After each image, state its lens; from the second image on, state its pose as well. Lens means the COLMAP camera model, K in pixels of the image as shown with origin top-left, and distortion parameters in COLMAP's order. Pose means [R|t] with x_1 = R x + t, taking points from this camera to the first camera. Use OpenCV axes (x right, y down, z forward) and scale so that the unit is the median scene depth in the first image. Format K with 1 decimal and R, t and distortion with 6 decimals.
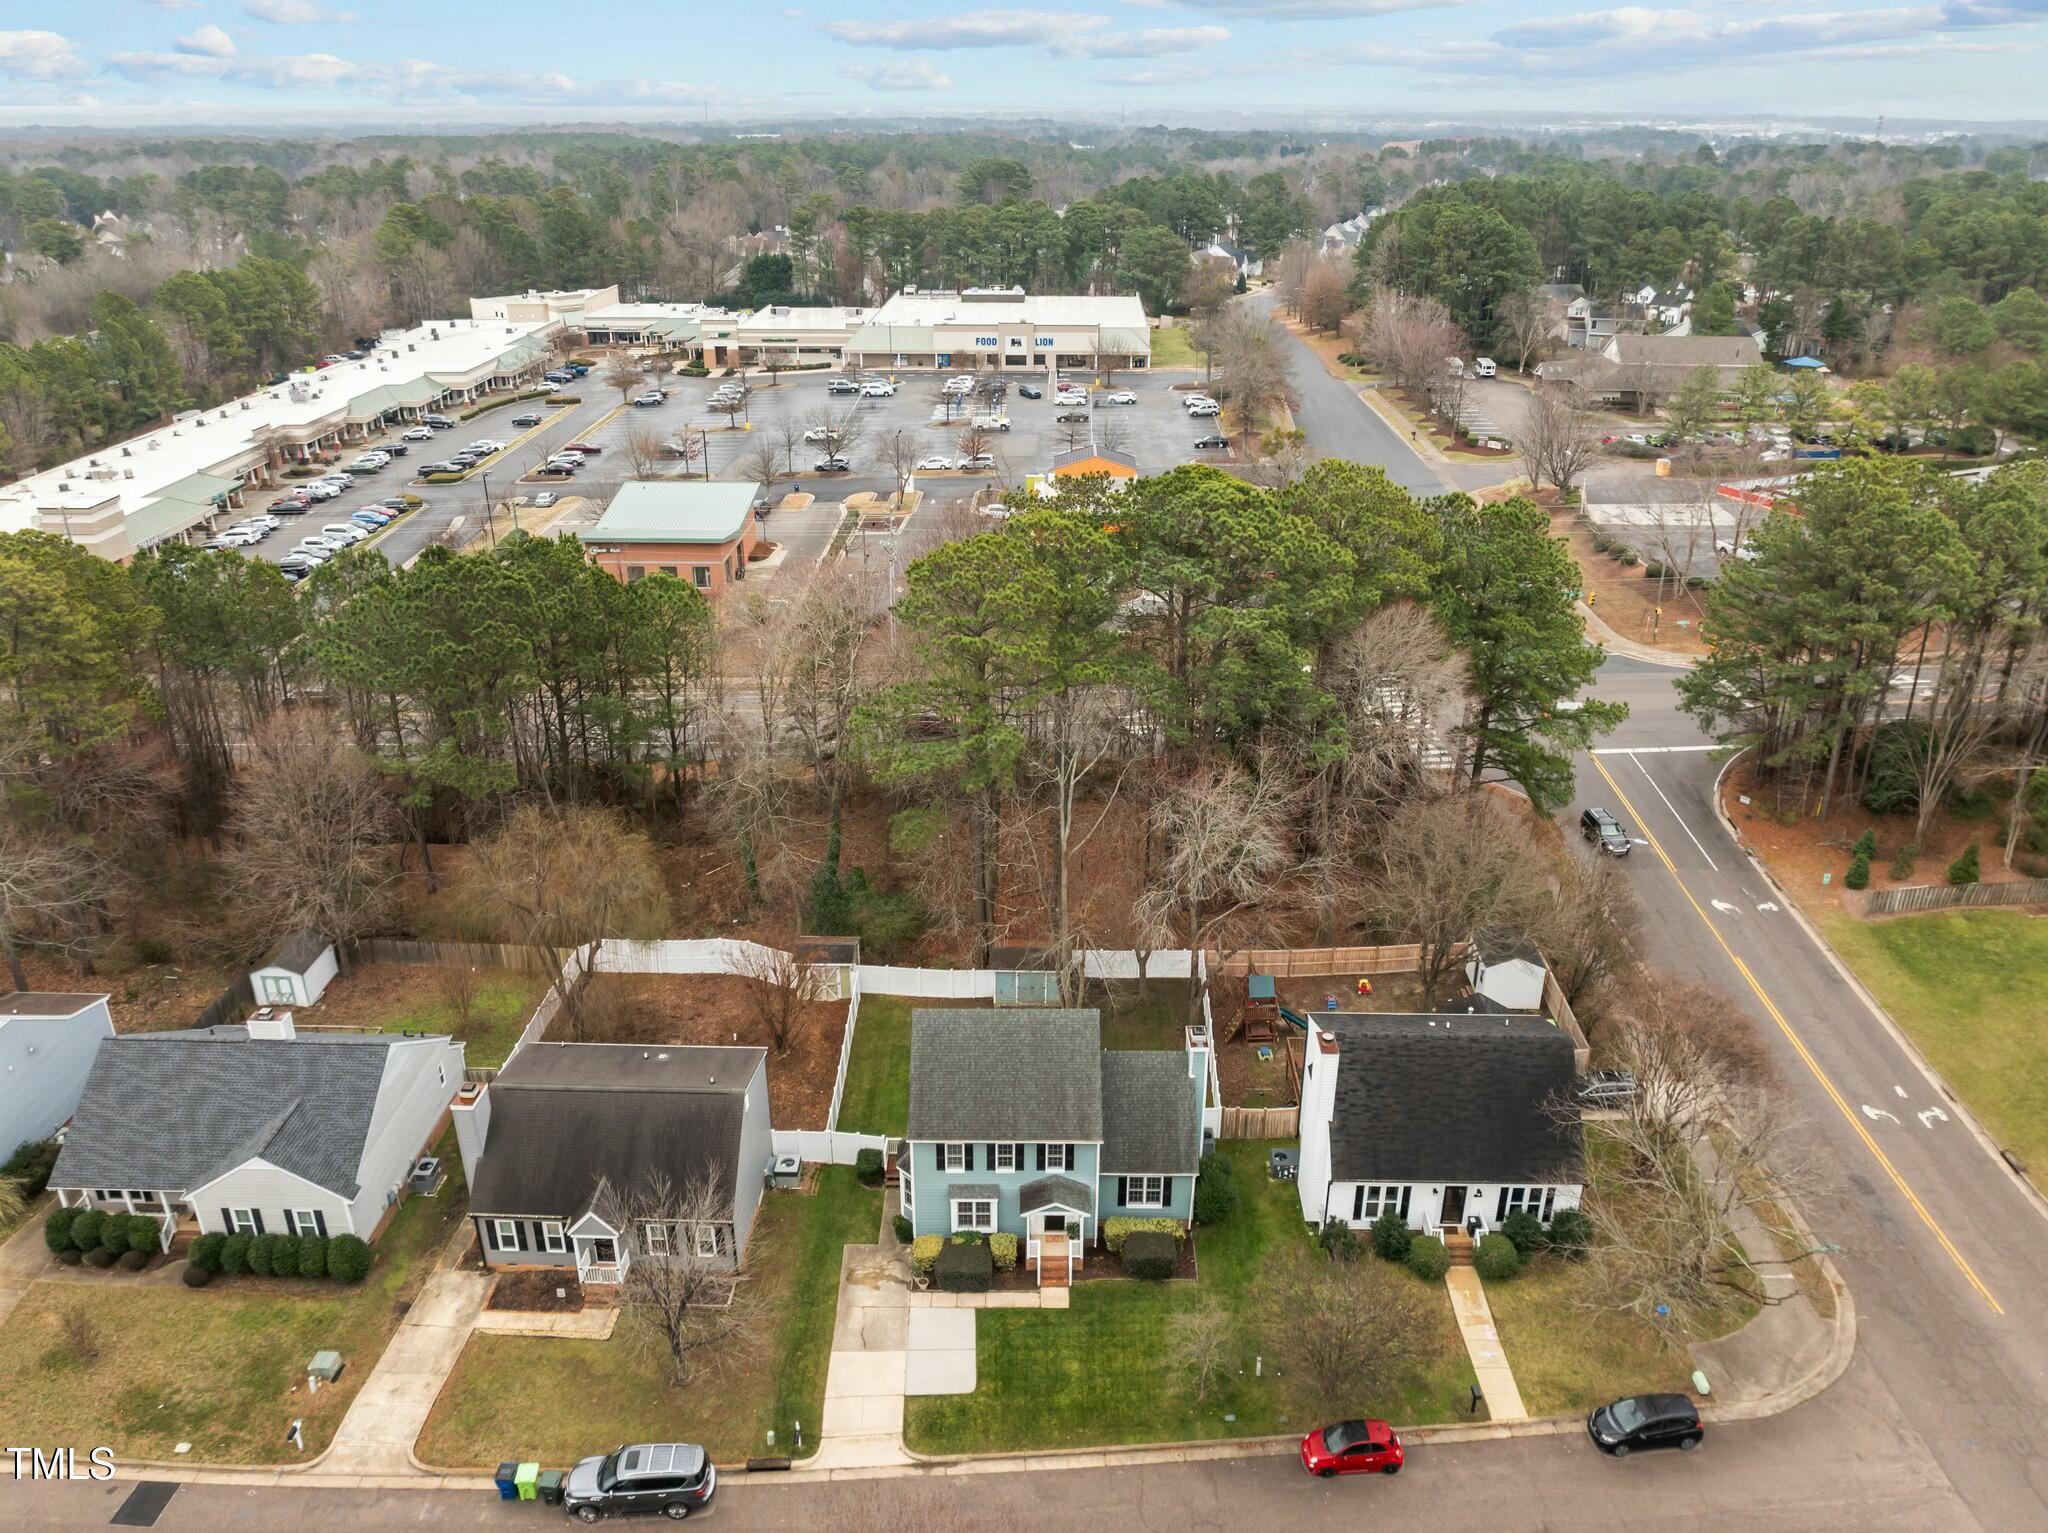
lens RADIAL K [[1457.9, 0, 1024.0], [0, 1457.9, 766.5], [0, 0, 1]] dist [-0.009056, -0.004292]
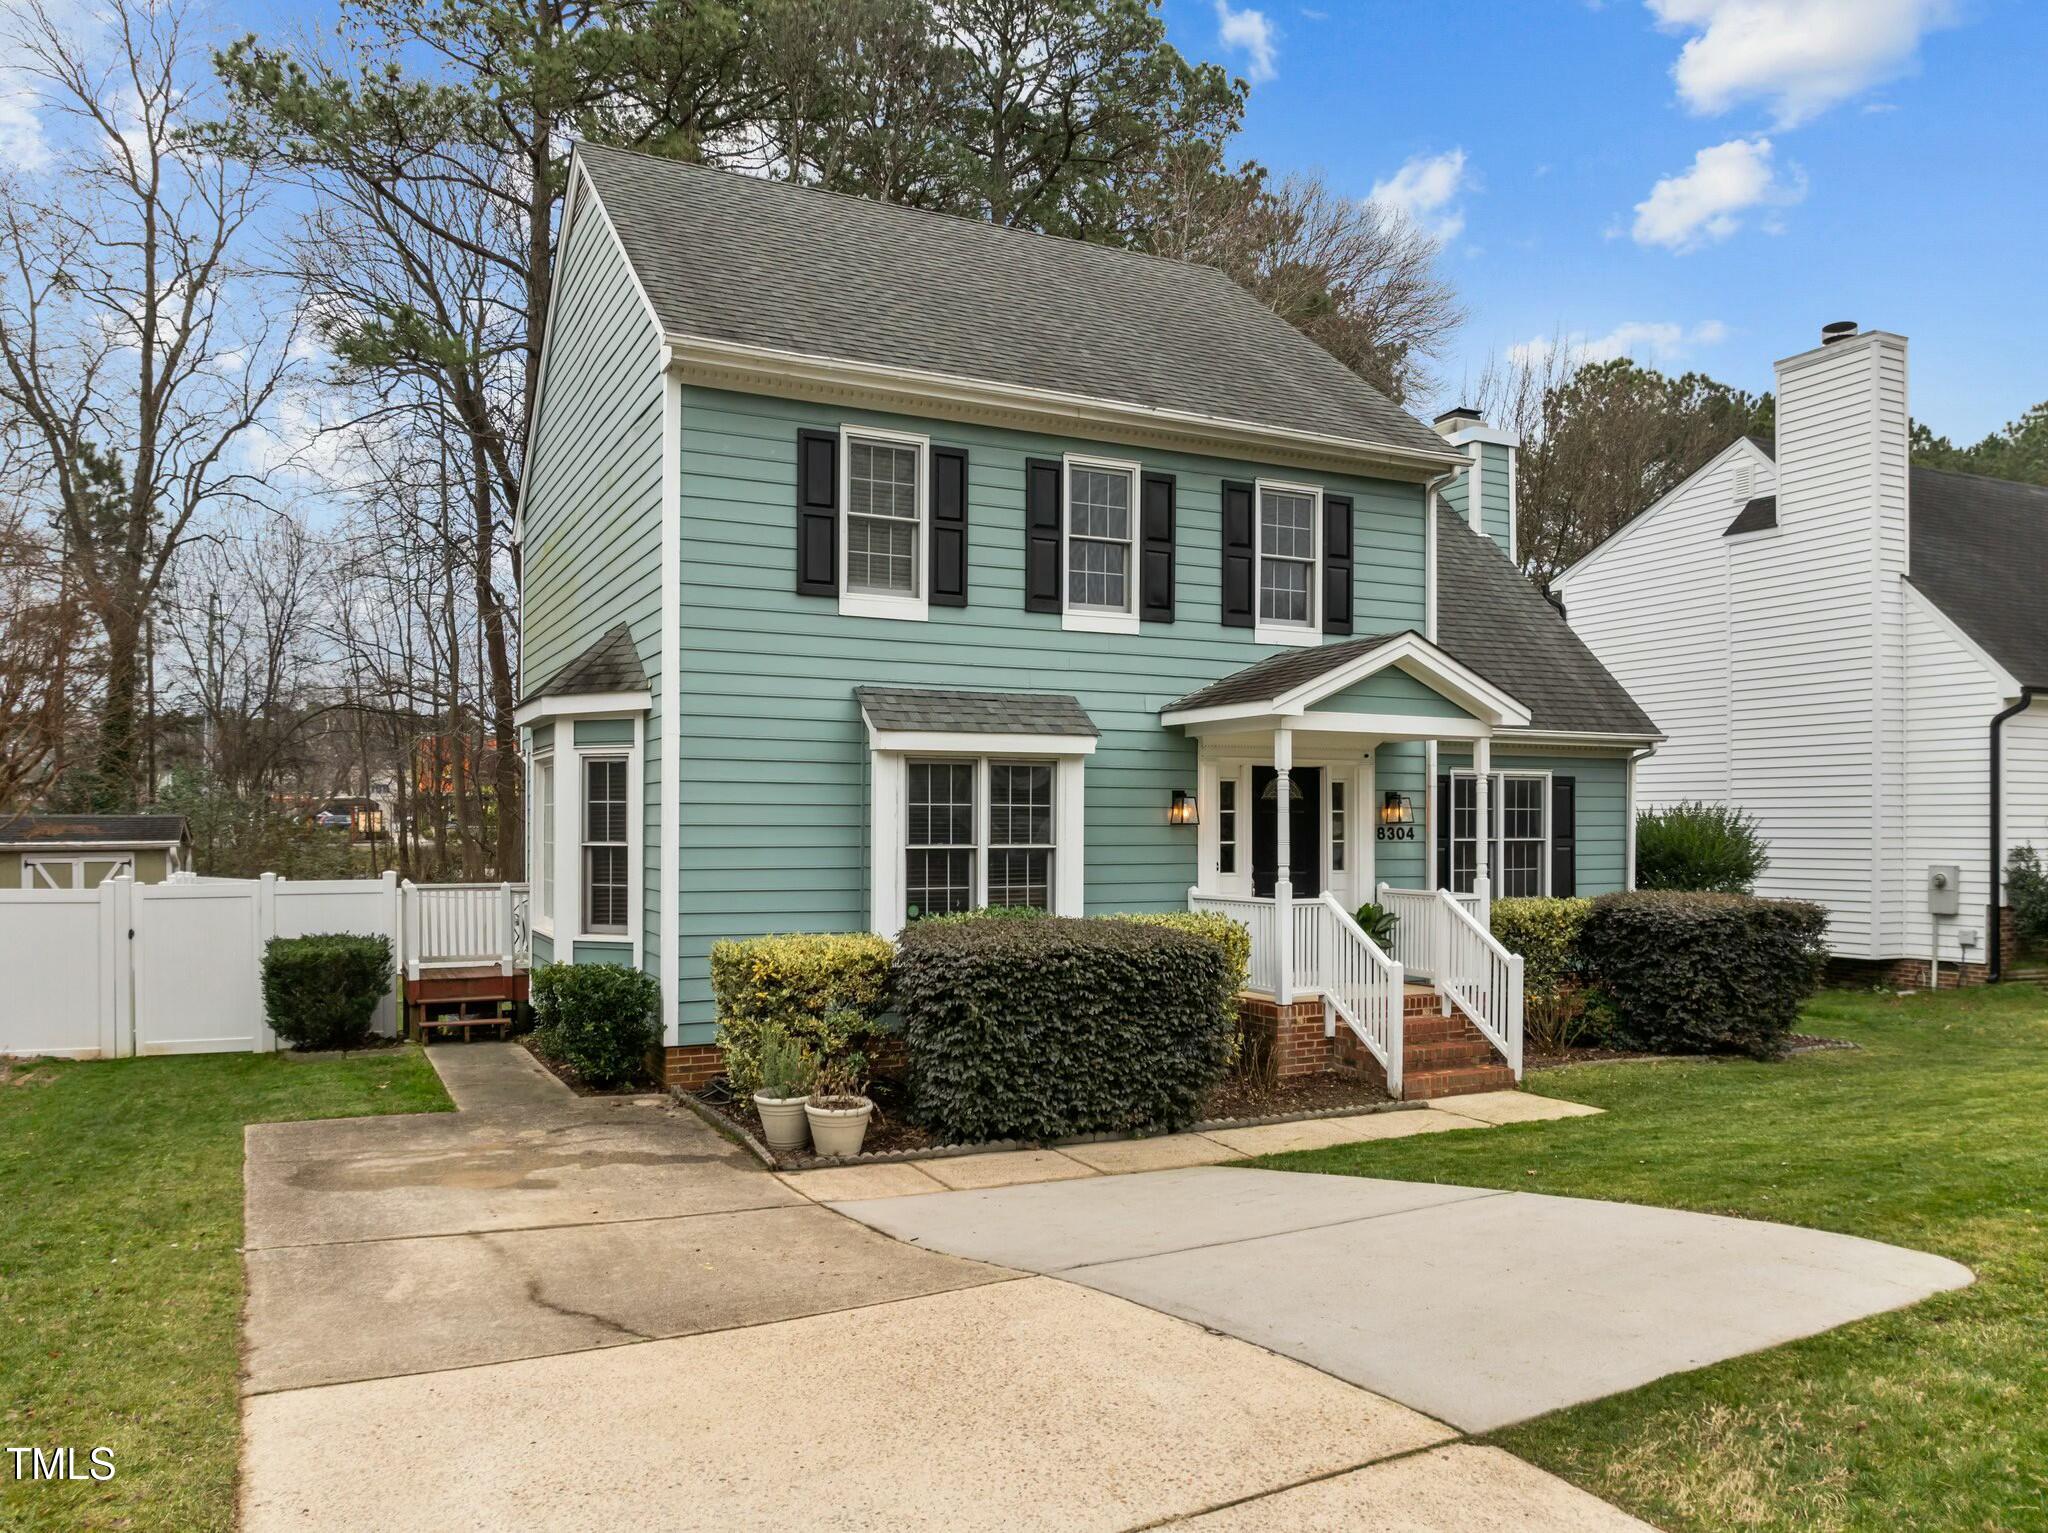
lens RADIAL K [[1457.9, 0, 1024.0], [0, 1457.9, 766.5], [0, 0, 1]] dist [-0.009056, -0.004292]
pose [[0.894477, 0.014332, 0.446883, -0.089446], [0.185214, 0.897821, -0.399517, 0.284129], [-0.406947, 0.440128, 0.800426, 0.624227]]
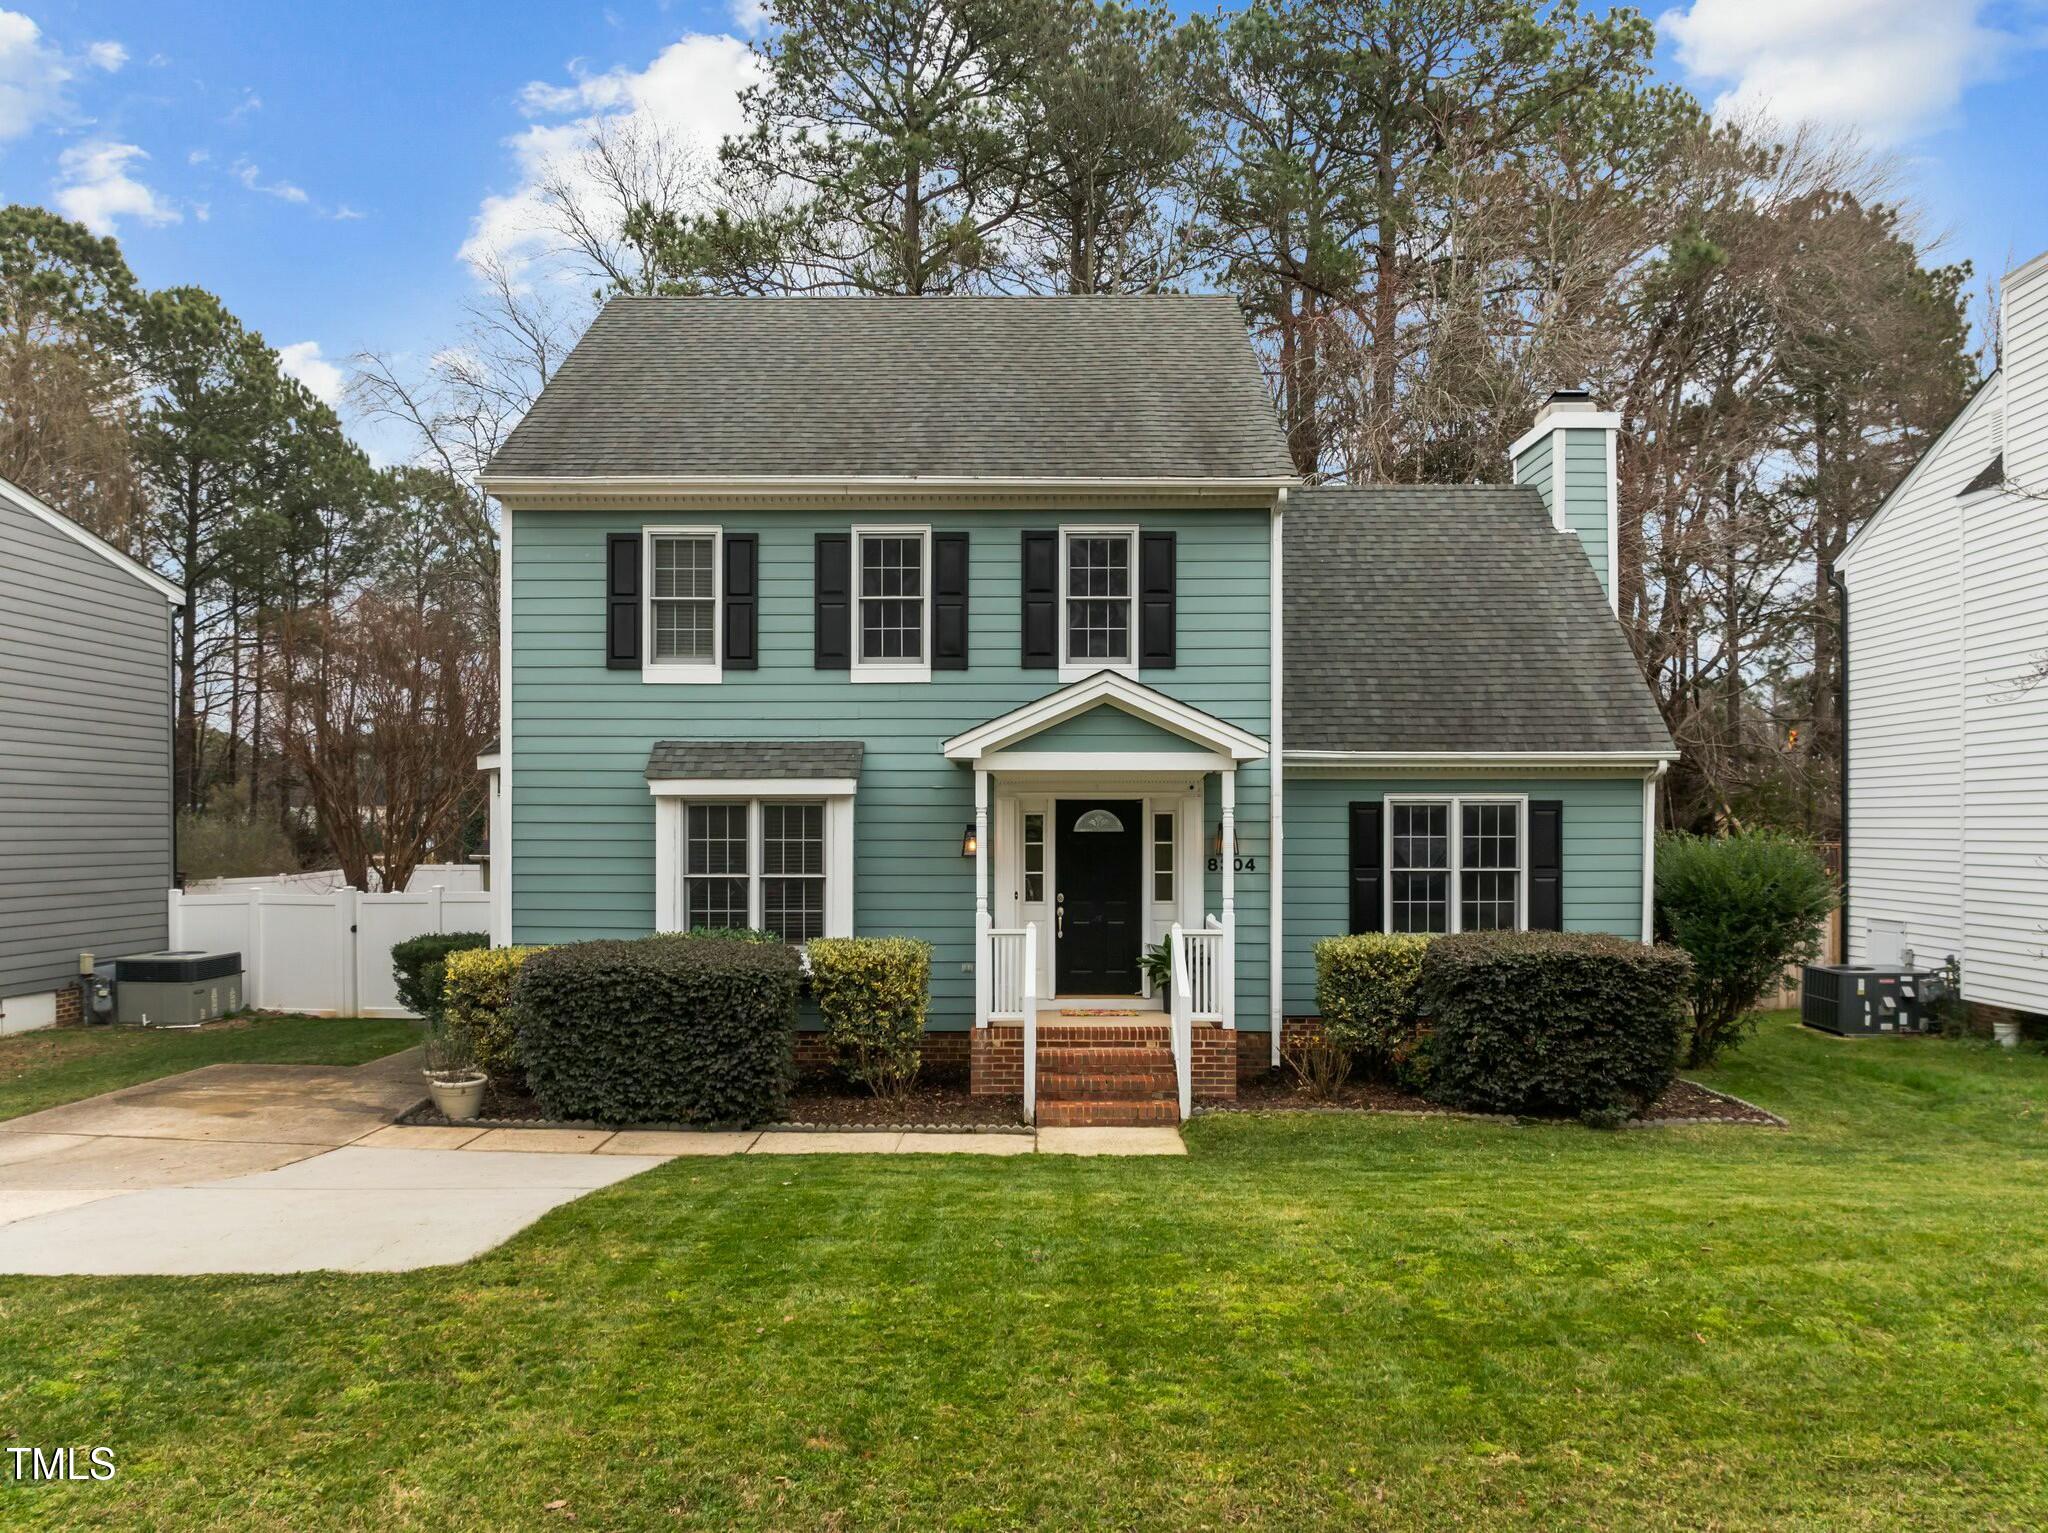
lens RADIAL K [[1457.9, 0, 1024.0], [0, 1457.9, 766.5], [0, 0, 1]] dist [-0.009056, -0.004292]
pose [[0.999951, -0.004769, -0.008726, 0.008295], [0.000360, 0.894305, -0.447458, 0.297125], [0.009937, 0.447432, 0.894263, 0.588198]]
